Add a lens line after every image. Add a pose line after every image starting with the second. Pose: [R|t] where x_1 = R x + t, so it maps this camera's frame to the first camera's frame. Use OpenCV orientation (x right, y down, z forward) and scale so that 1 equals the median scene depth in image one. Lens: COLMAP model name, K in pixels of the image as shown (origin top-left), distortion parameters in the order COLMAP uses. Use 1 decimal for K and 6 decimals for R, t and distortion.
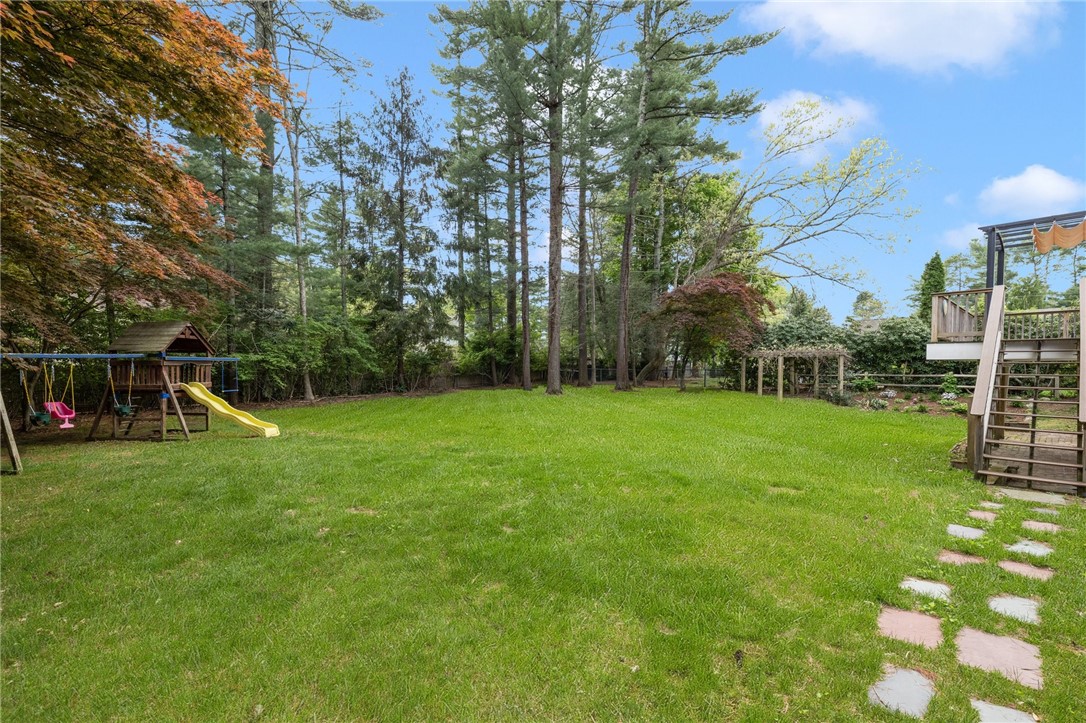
lens RADIAL K [[469.3, 0, 540.8], [0, 469.3, 364.3], [0, 0, 1]] dist [-0.000126, -0.000520]
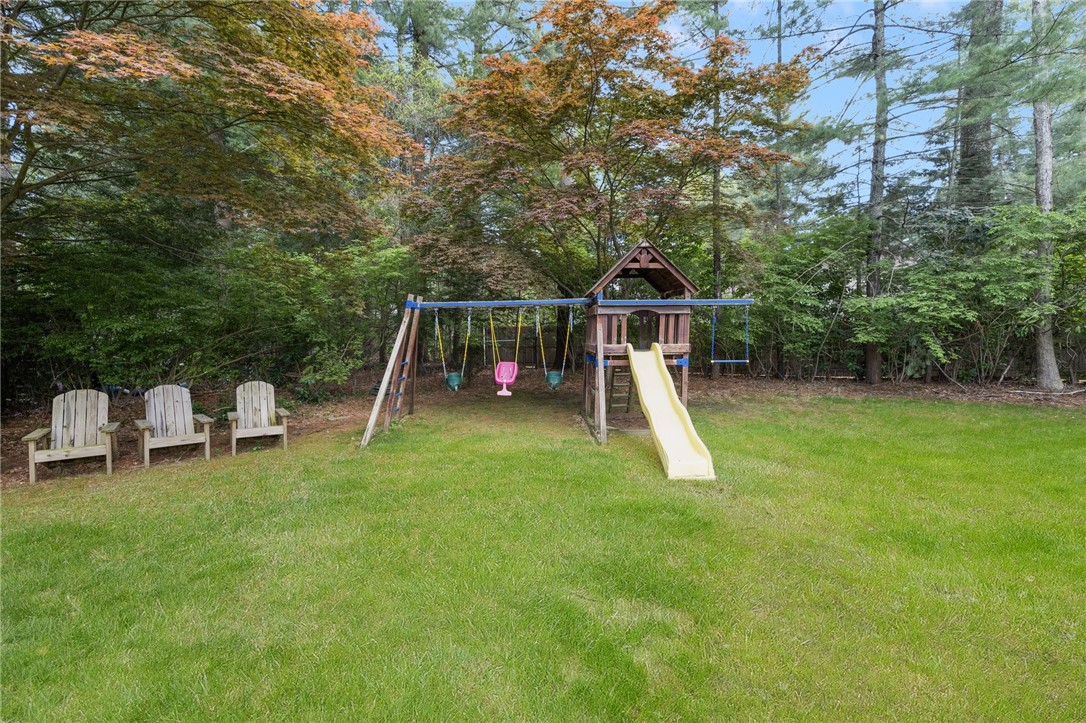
lens RADIAL K [[469.3, 0, 542.1], [0, 469.3, 357.0], [0, 0, 1]] dist [-0.000126, -0.000520]
pose [[0.145321, 0.060991, -0.987503, -0.172315], [0.007952, 0.997994, 0.062809, 0.016468], [0.989353, -0.016980, 0.144544, 0.732396]]
